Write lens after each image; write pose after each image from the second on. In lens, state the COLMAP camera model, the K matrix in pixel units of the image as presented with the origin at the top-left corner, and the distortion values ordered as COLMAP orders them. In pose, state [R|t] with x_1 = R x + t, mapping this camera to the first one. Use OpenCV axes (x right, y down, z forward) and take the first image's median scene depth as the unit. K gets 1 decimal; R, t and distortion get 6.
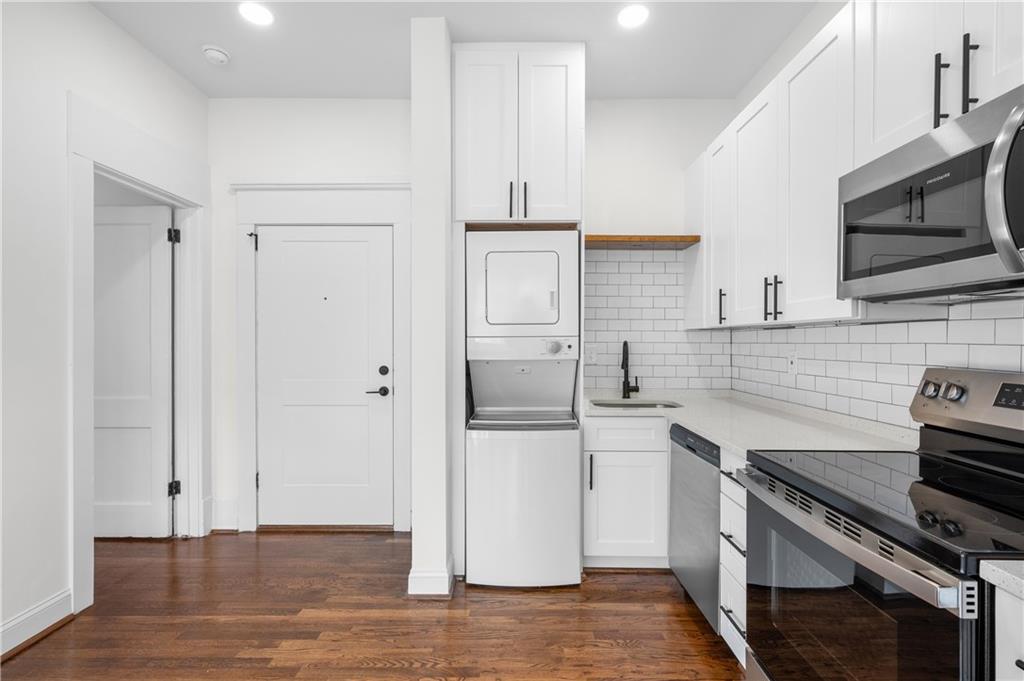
lens RADIAL K [[469.9, 0, 517.3], [0, 469.9, 343.2], [0, 0, 1]] dist [-0.003580, 0.000029]
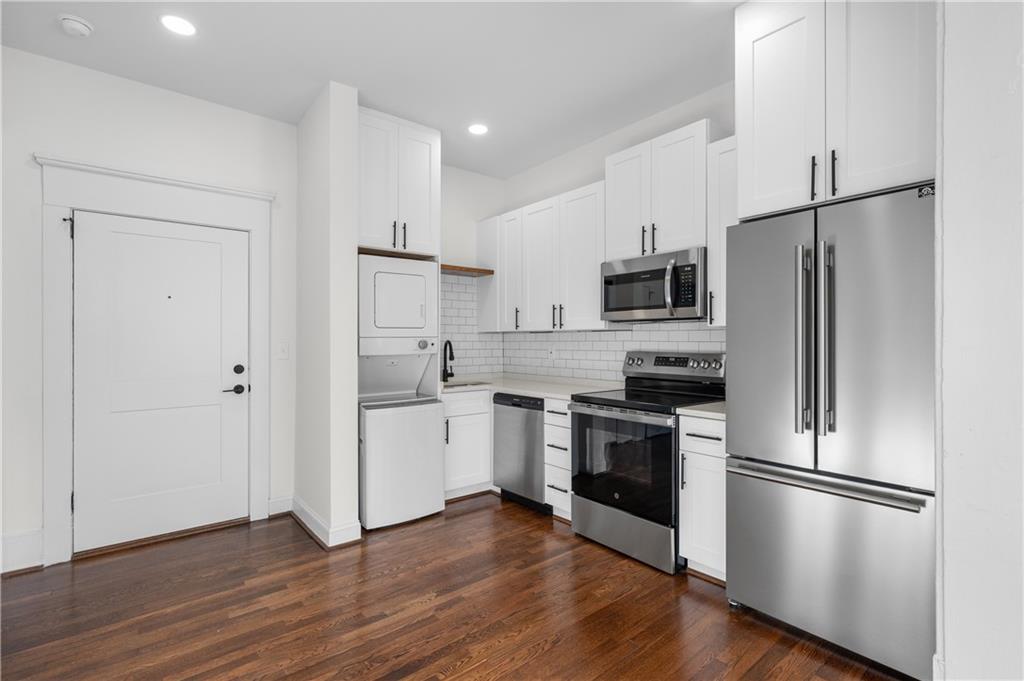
lens RADIAL K [[469.9, 0, 518.7], [0, 469.9, 338.6], [0, 0, 1]] dist [-0.003580, 0.000029]
pose [[0.773960, -0.000580, 0.633234, -0.587259], [0.006094, 0.999960, -0.006533, 0.000957], [-0.633205, 0.008915, 0.773933, -0.251992]]
